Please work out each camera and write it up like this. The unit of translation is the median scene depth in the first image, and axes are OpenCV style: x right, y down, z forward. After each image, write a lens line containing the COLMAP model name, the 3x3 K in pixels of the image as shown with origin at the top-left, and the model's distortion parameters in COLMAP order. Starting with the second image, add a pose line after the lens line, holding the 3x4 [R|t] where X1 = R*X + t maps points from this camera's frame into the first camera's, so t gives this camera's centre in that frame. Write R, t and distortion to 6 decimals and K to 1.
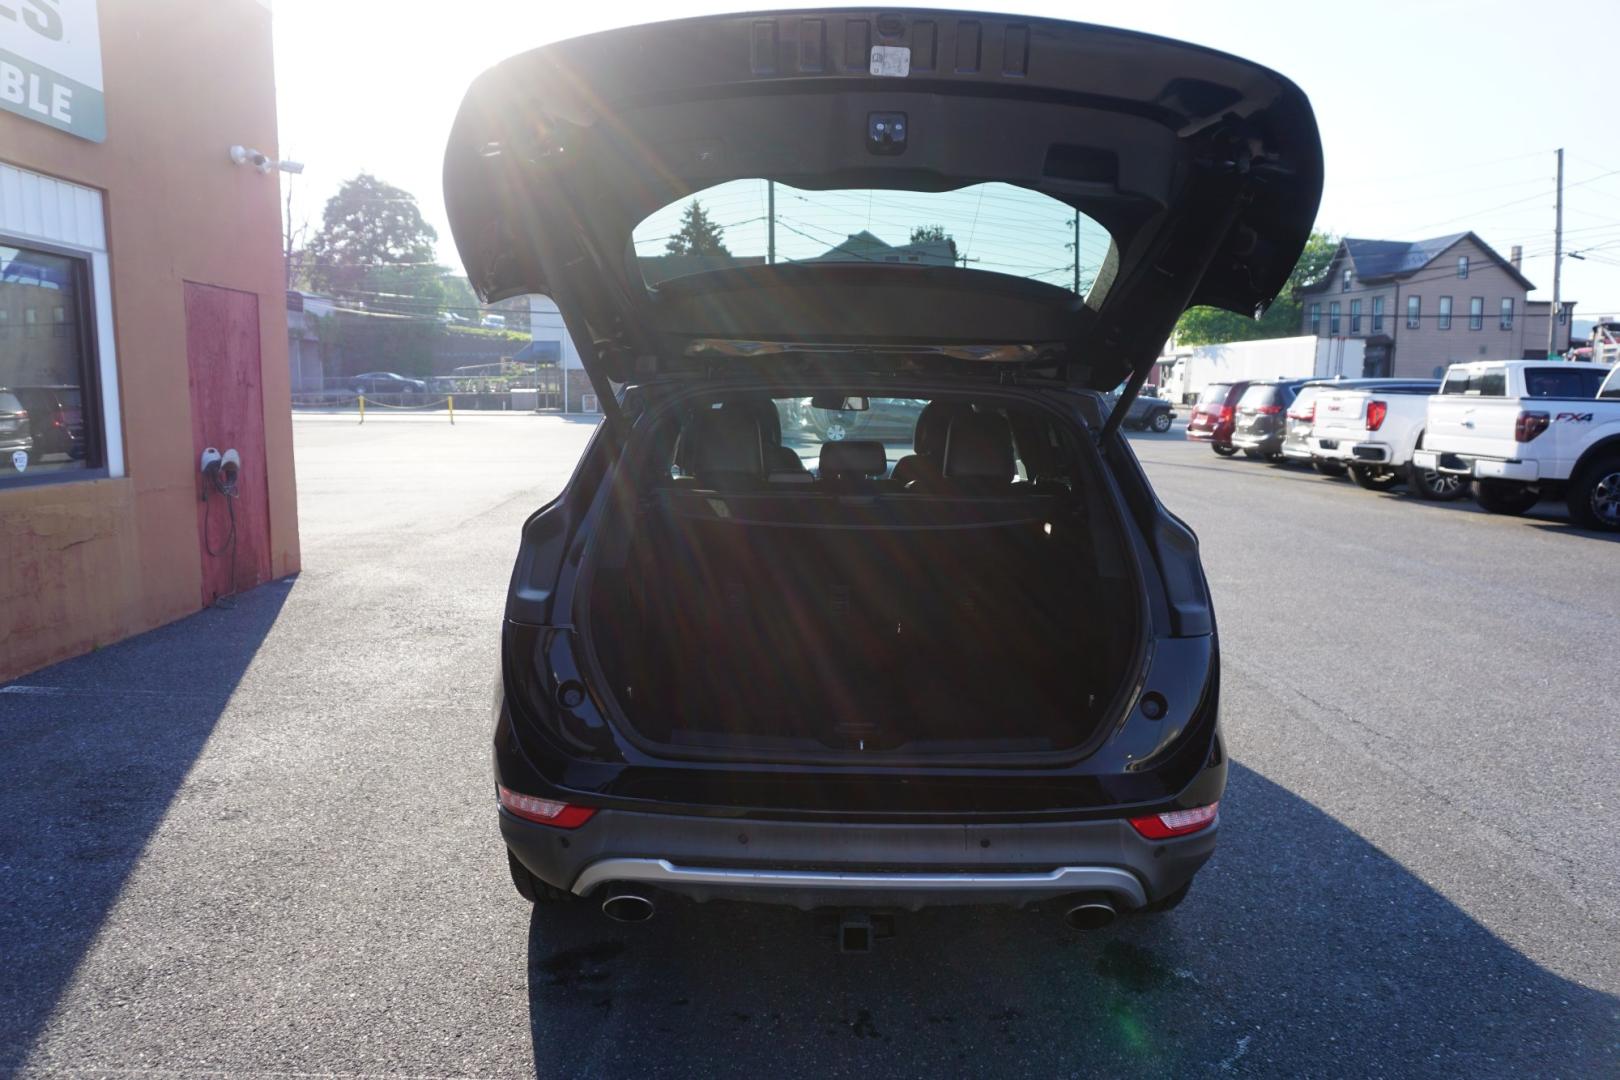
lens RADIAL K [[1081.3, 0, 814.2], [0, 1081.3, 546.7], [0, 0, 1]] dist [-0.041565, 0.029637]
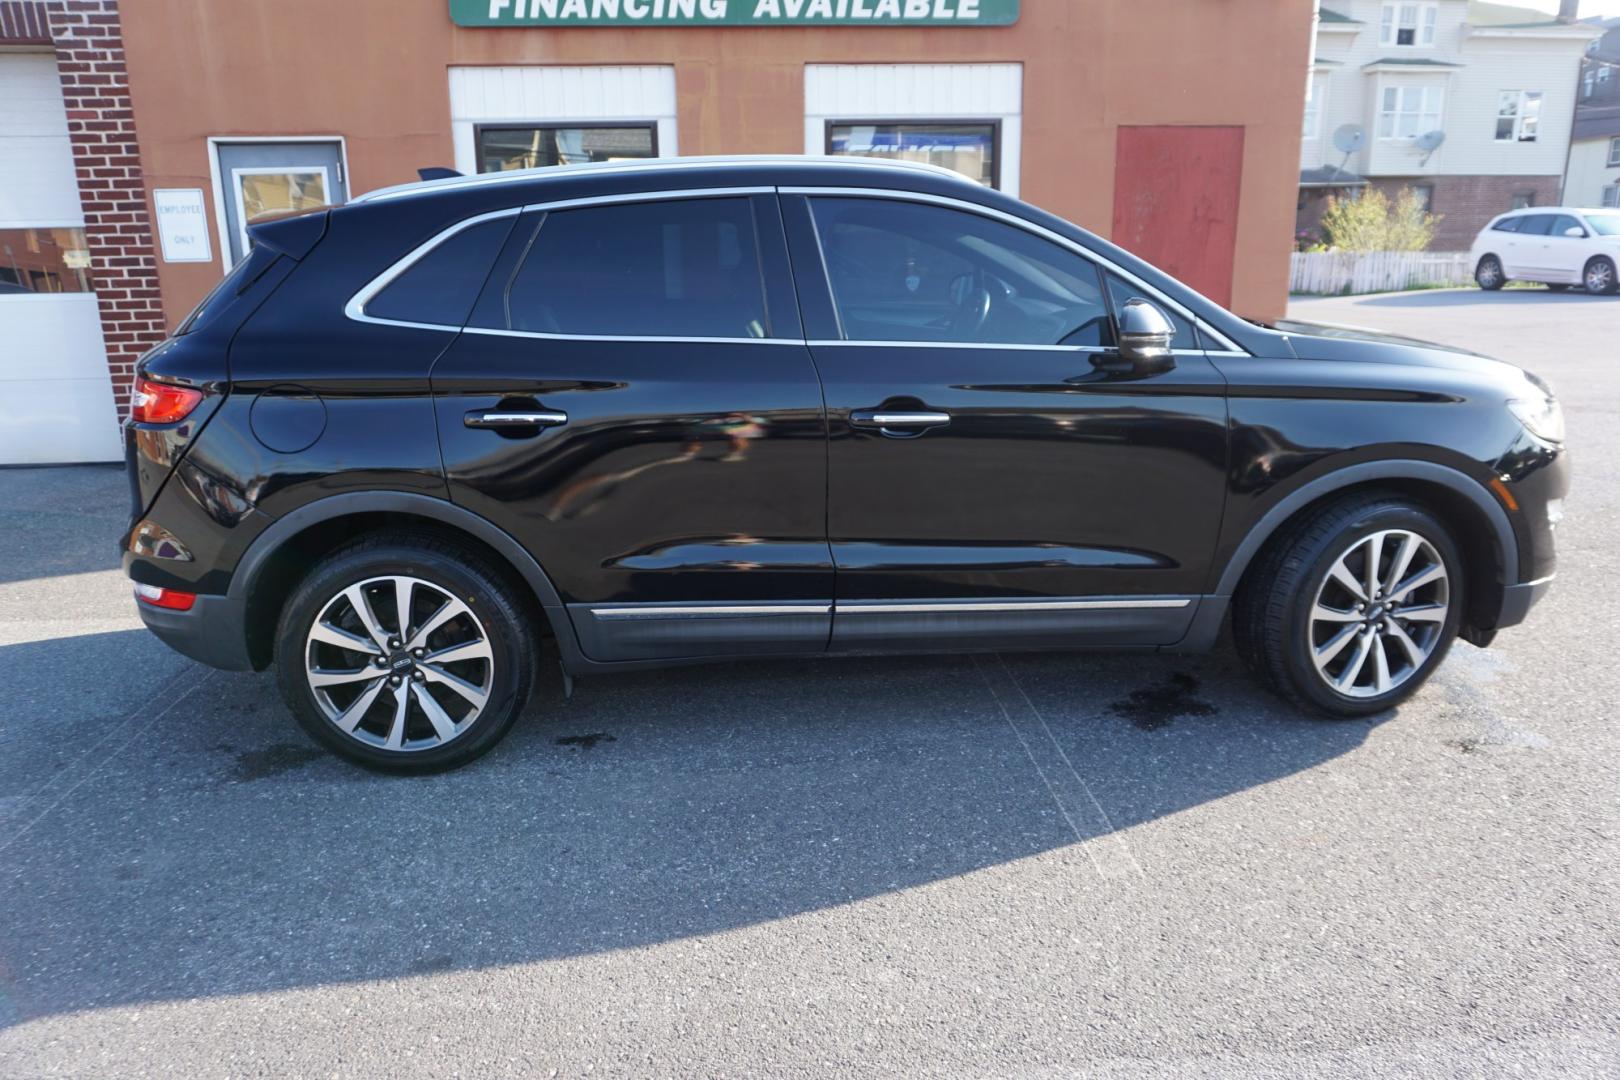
lens RADIAL K [[1081.3, 0, 803.9], [0, 1081.3, 541.2], [0, 0, 1]] dist [-0.041565, 0.029637]
pose [[0.043339, 0.260278, -0.964561, 0.081441], [-0.121100, 0.959717, 0.253530, -0.010327], [0.991694, 0.105821, 0.073113, 0.087147]]
